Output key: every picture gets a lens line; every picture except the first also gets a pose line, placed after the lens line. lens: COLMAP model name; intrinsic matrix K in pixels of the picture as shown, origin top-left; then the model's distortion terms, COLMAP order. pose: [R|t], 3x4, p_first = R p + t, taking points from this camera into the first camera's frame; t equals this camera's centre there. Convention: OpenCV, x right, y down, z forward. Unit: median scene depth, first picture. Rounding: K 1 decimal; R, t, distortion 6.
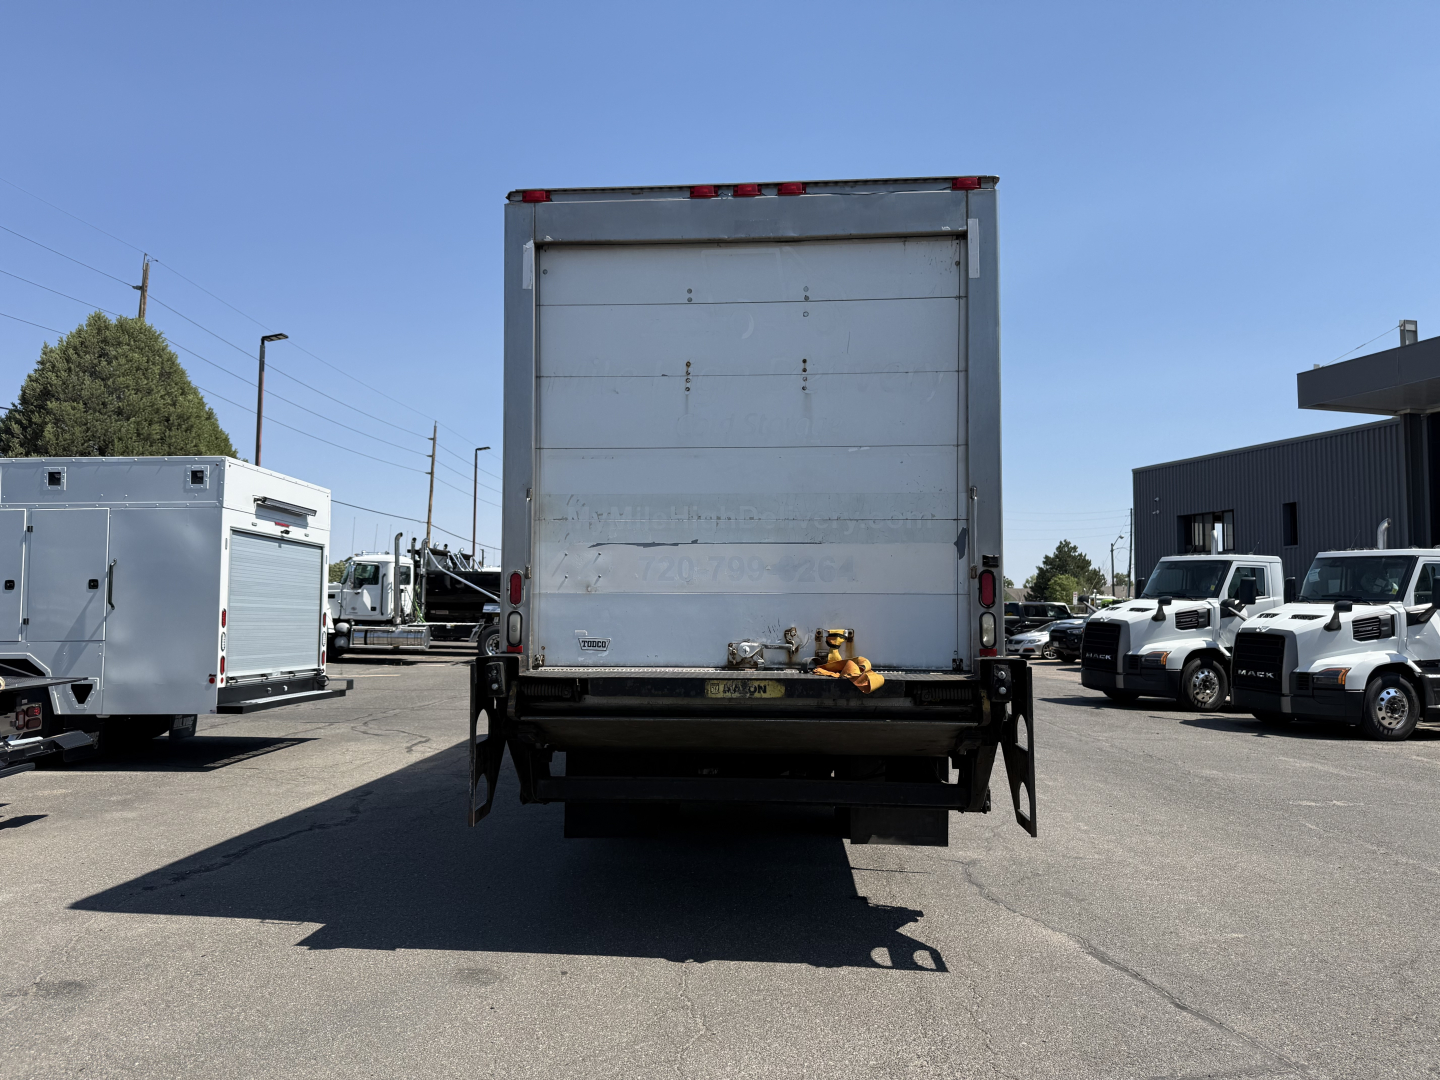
lens RADIAL K [[1049.0, 0, 698.0], [0, 1049.0, 540.9], [0, 0, 1]] dist [0.014528, -0.027443]
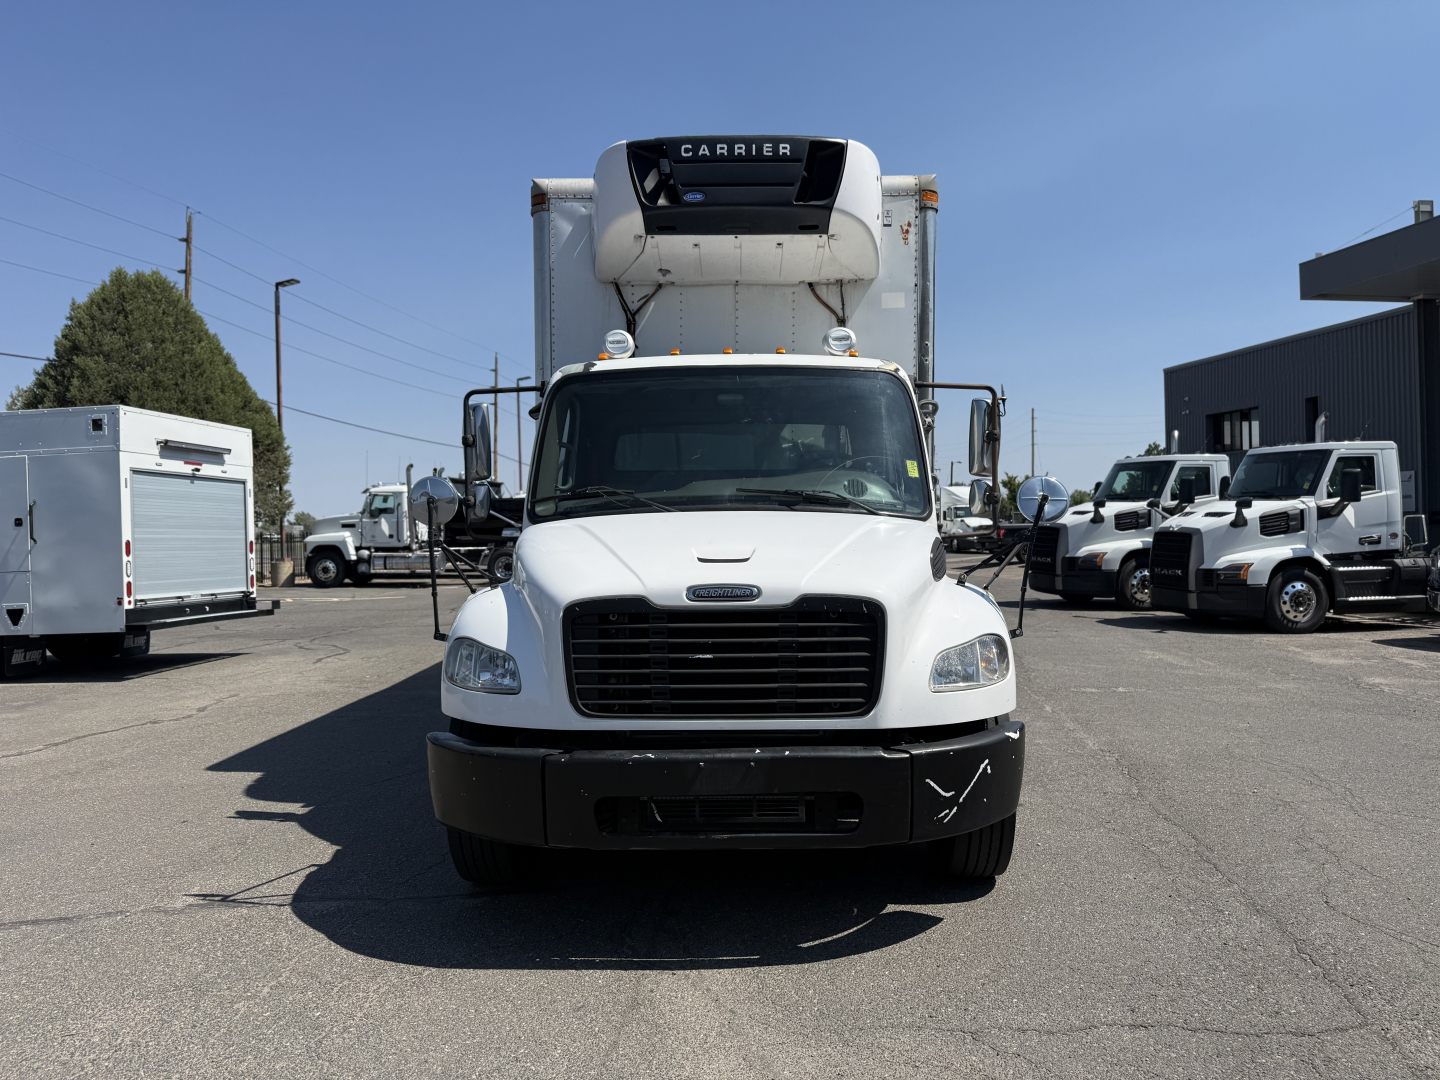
lens RADIAL K [[1049.0, 0, 716.9], [0, 1049.0, 537.5], [0, 0, 1]] dist [0.014528, -0.027443]
pose [[0.995231, -0.032179, -0.092086, 0.176778], [0.038894, 0.996641, 0.072074, 0.002804], [0.089458, -0.075311, 0.993139, -0.044079]]
